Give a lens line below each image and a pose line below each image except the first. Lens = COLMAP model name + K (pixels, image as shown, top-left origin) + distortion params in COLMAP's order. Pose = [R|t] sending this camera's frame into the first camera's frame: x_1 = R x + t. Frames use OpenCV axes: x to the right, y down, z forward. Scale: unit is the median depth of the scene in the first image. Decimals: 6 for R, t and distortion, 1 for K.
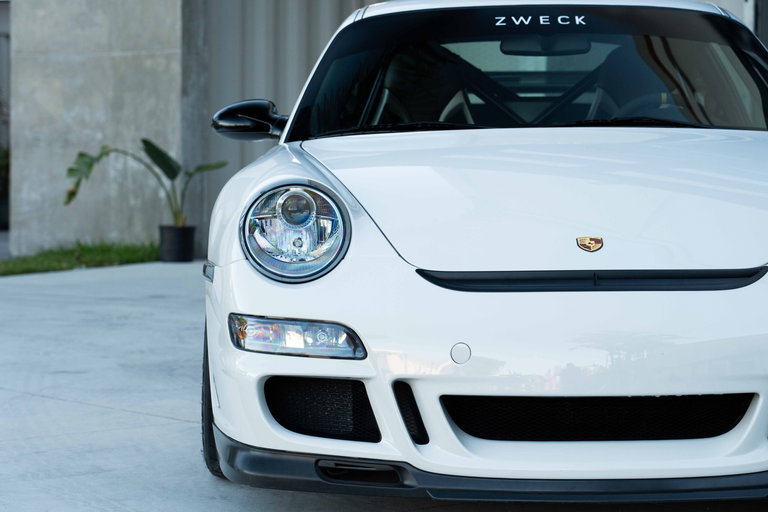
lens RADIAL K [[2329.7, 0, 383.6], [0, 2329.7, 255.8], [0, 0, 1]] dist [0.015233, 0.000000]
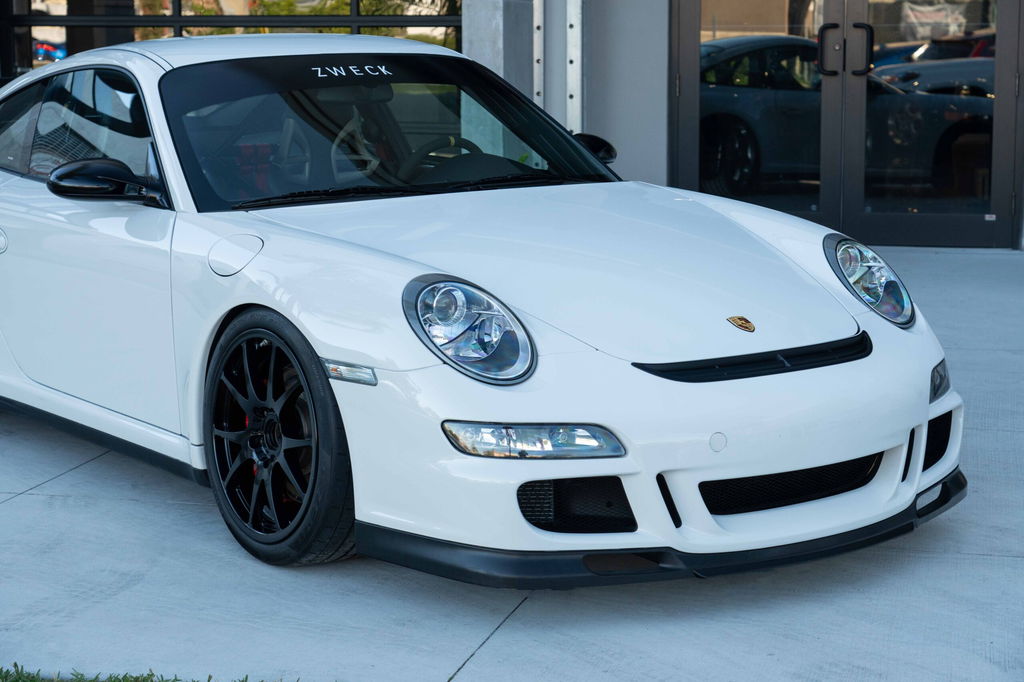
lens RADIAL K [[2079.9, 0, 512.3], [0, 2079.9, 343.9], [0, 0, 1]] dist [0.087248, 0.000000]
pose [[0.793723, -0.098965, 0.600174, -0.468193], [0.034279, 0.992386, 0.118303, -0.091744], [-0.607312, -0.073327, 0.791072, 0.219711]]
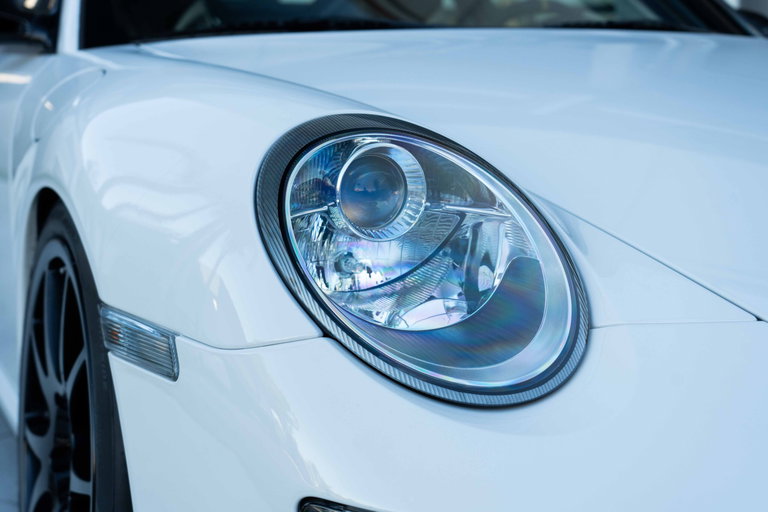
lens RADIAL K [[1404.4, 0, 383.7], [0, 1404.4, 255.9], [0, 0, 1]] dist [-0.300451, 0.000000]
pose [[0.914191, -0.042764, 0.403022, -0.113532], [0.010945, 0.996660, 0.080928, -0.023795], [-0.405137, -0.069572, 0.911605, 0.646502]]
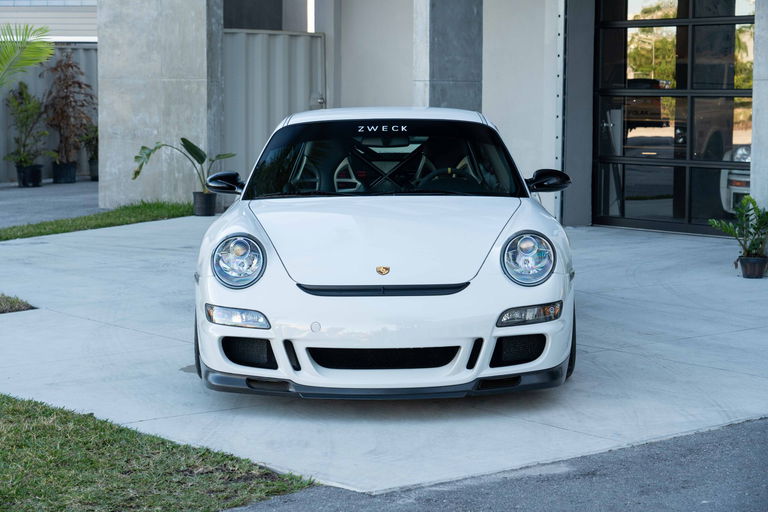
lens RADIAL K [[1711.7, 0, 384.0], [0, 1711.7, 255.0], [0, 0, 1]] dist [0.000273, 0.000000]
pose [[0.999989, -0.001368, 0.004578, 0.064864], [0.001125, 0.998606, 0.052763, -0.075937], [-0.004644, -0.052758, 0.998597, -0.375782]]
